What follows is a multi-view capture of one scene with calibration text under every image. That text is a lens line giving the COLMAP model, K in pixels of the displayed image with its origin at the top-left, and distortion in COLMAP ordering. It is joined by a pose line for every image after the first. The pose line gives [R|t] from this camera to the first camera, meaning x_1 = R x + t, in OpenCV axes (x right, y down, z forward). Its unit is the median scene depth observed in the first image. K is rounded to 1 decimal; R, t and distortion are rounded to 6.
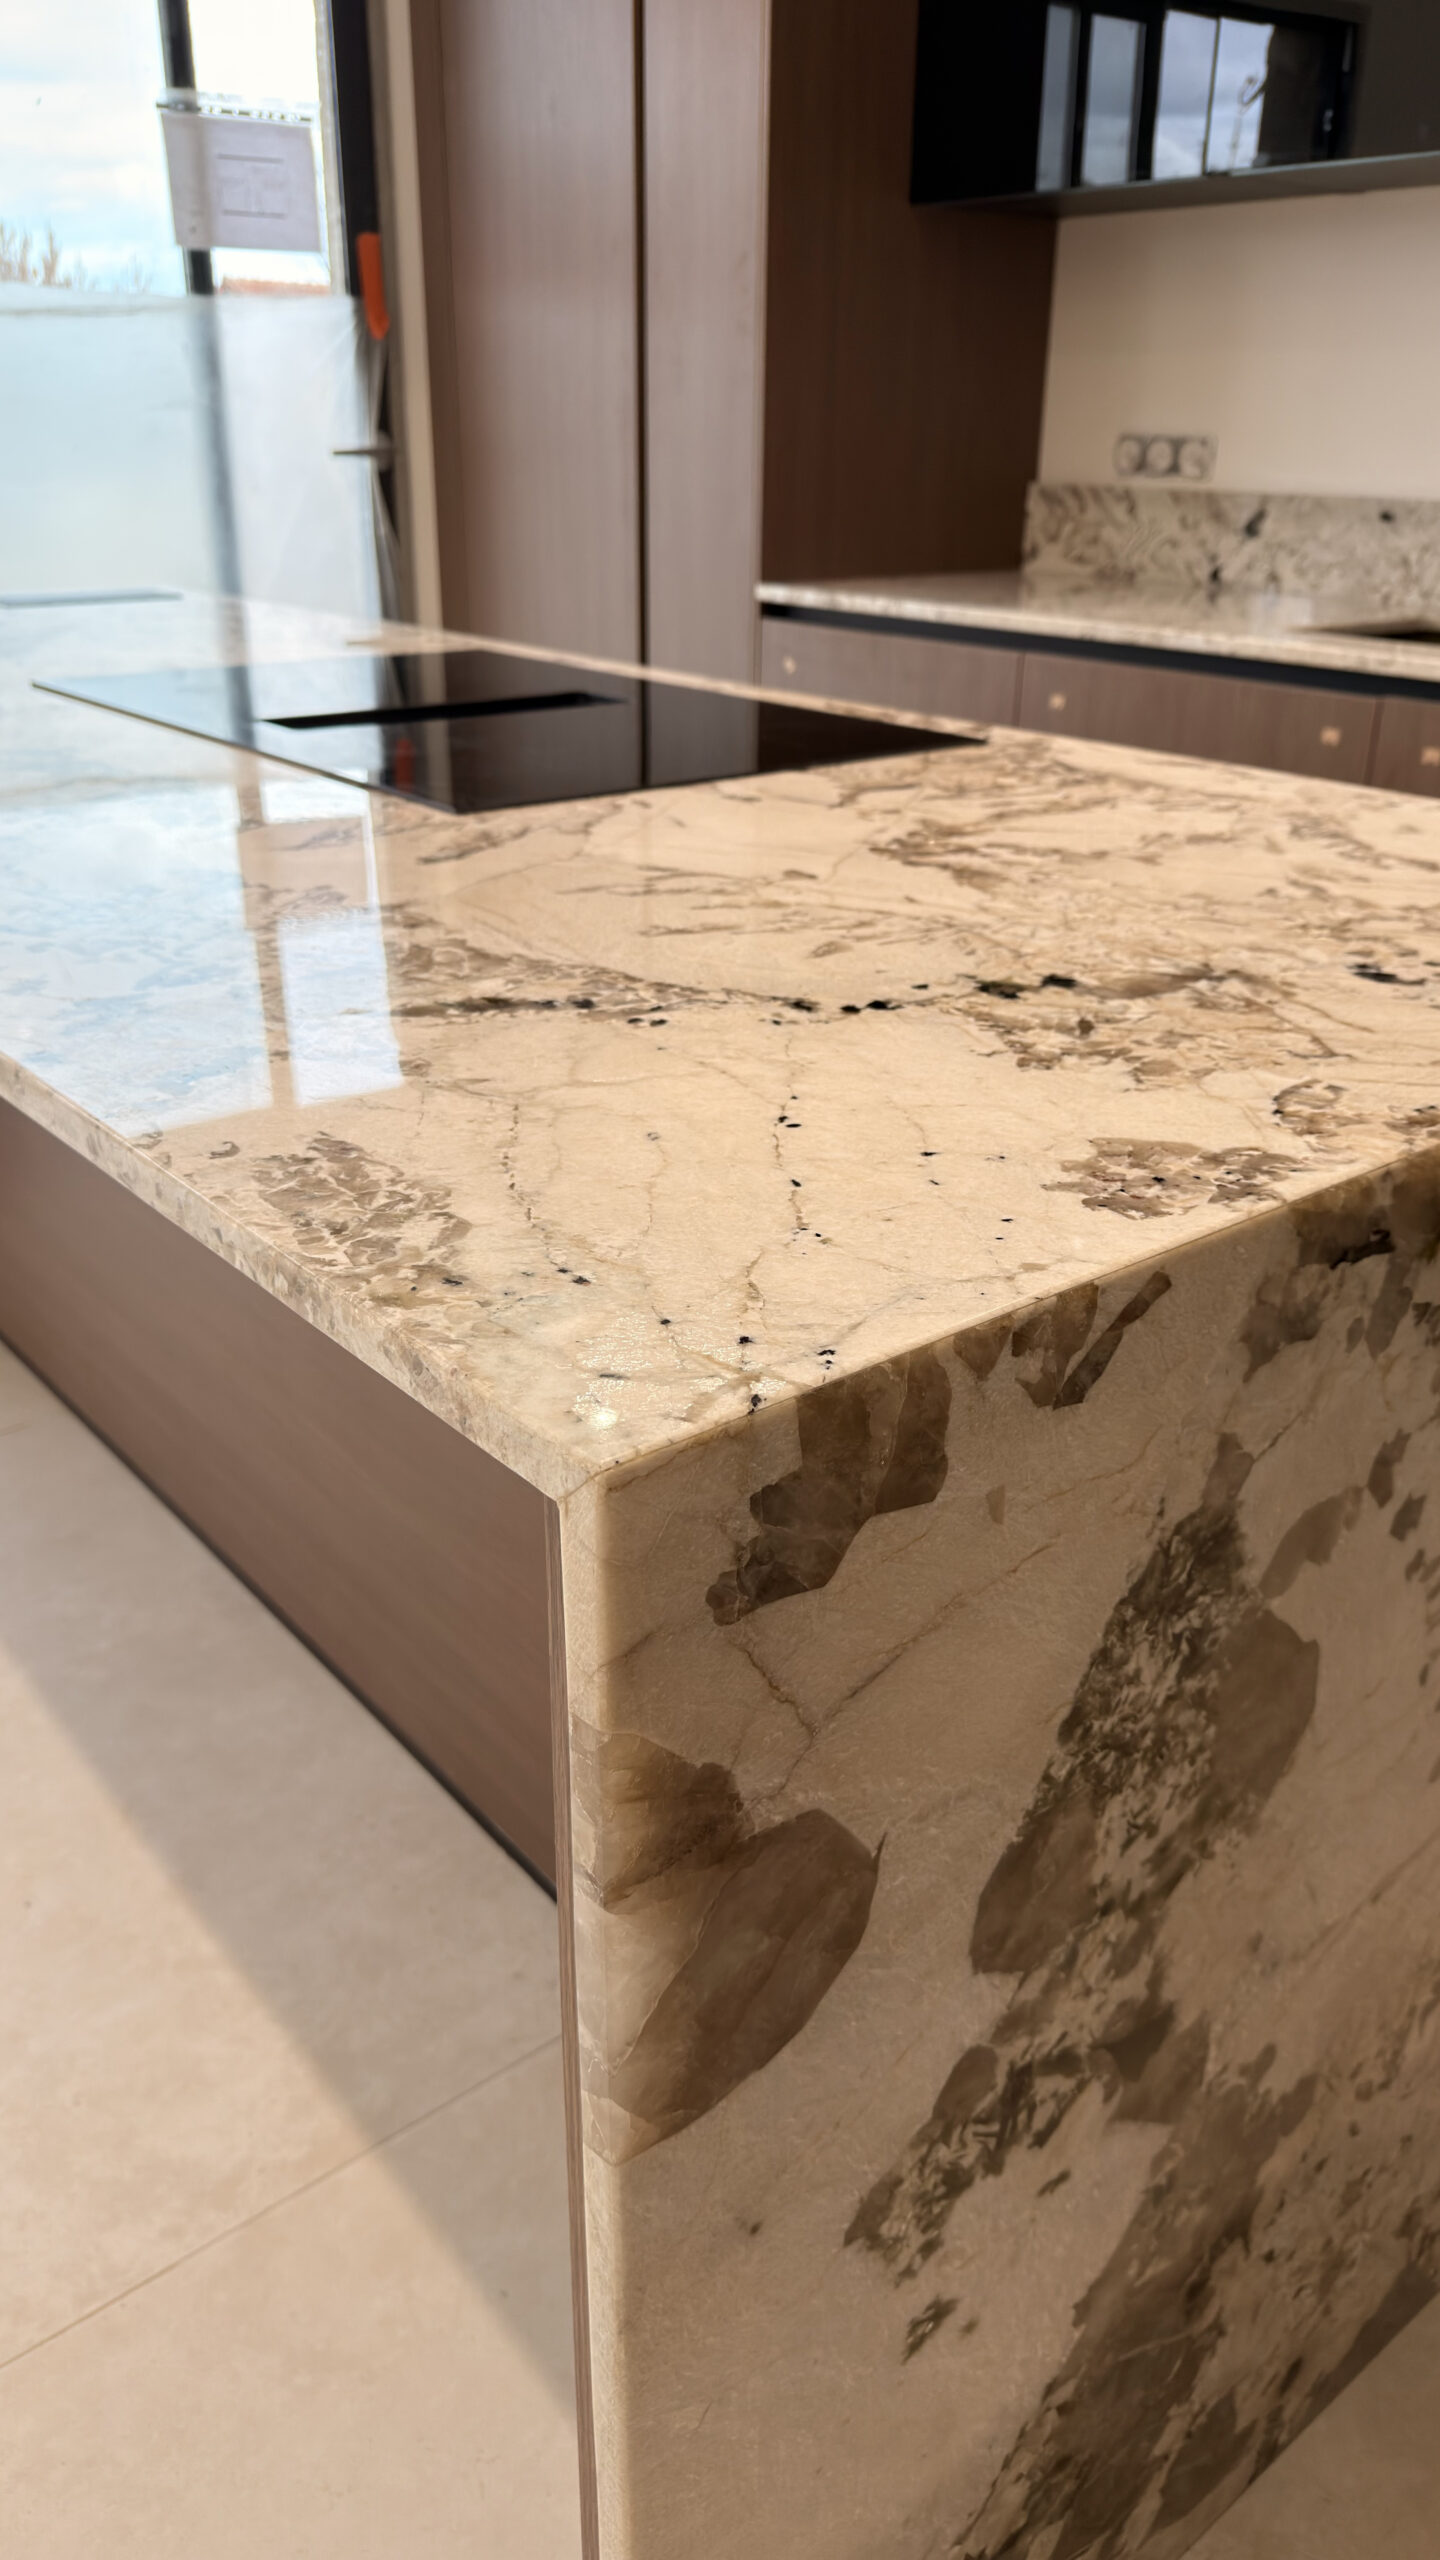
lens RADIAL K [[1825.1, 0, 720.0], [0, 1825.1, 1280.0], [0, 0, 1]] dist [0.058896, -0.117328]
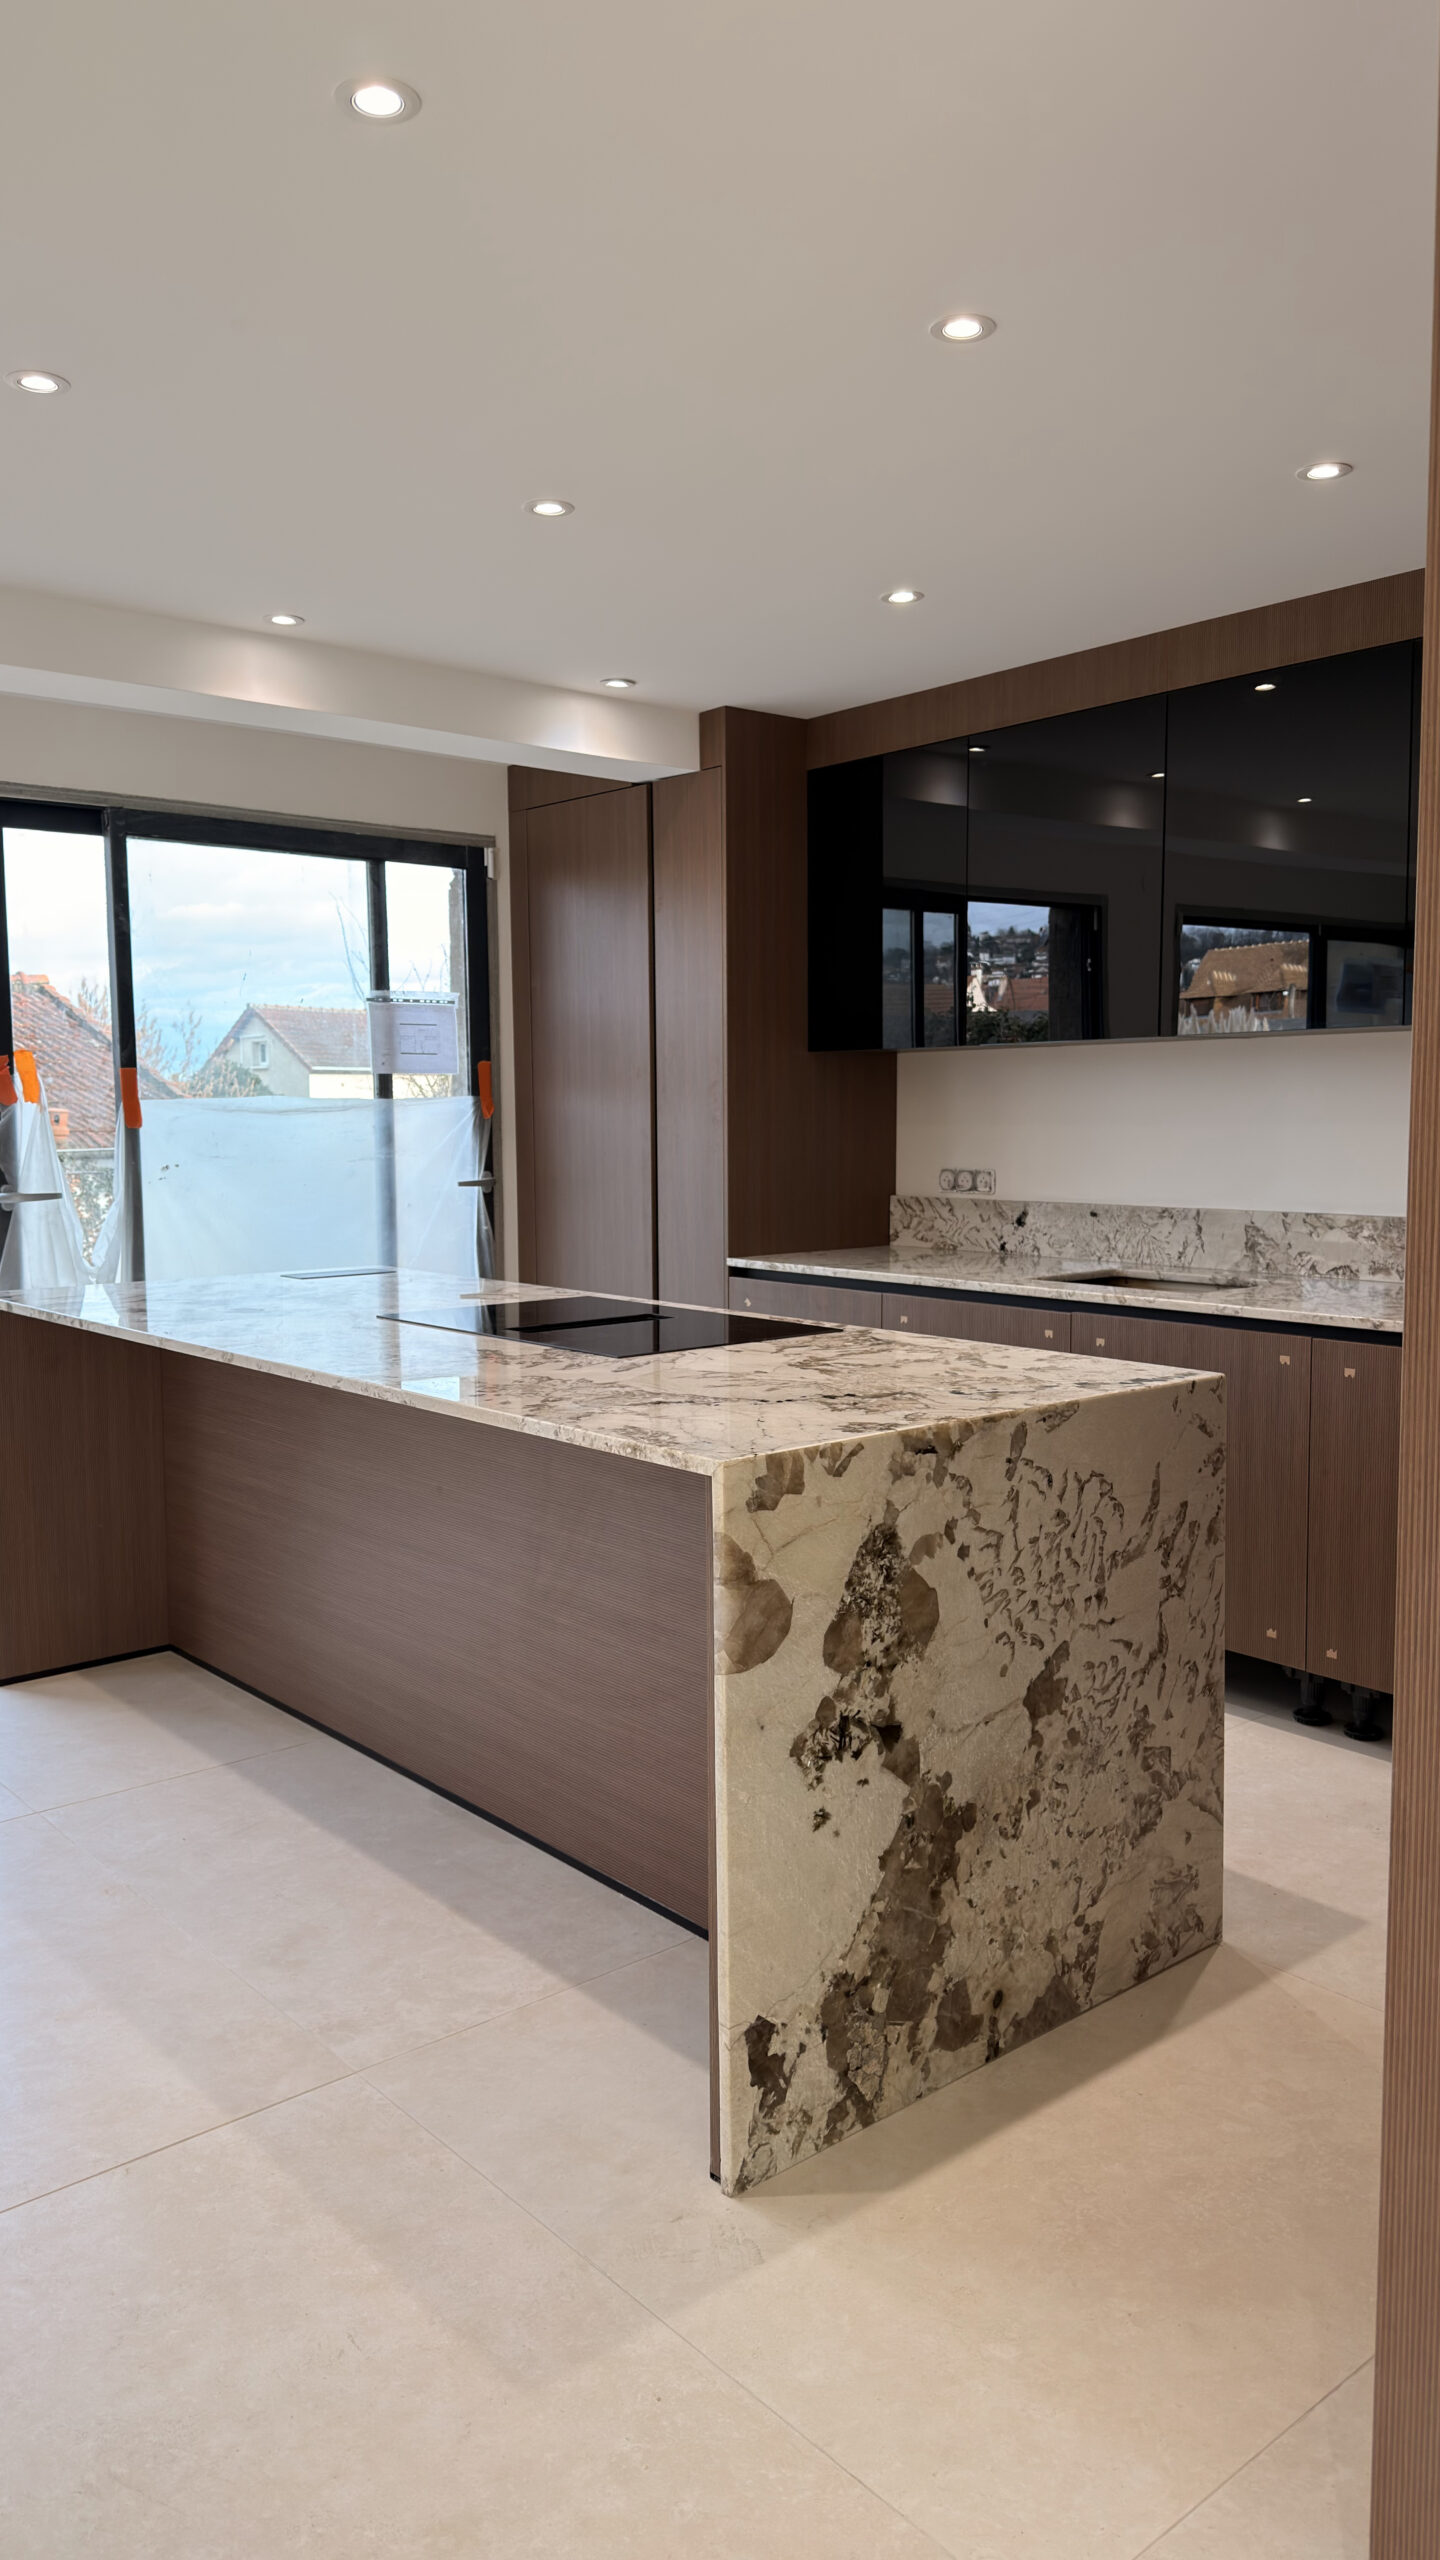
lens RADIAL K [[1825.1, 0, 720.0], [0, 1825.1, 1280.0], [0, 0, 1]] dist [0.058896, -0.117328]
pose [[0.999483, -0.019392, 0.025656, -0.083569], [0.026843, 0.942415, -0.333366, 0.551293], [-0.017714, 0.333883, 0.942448, -1.587982]]
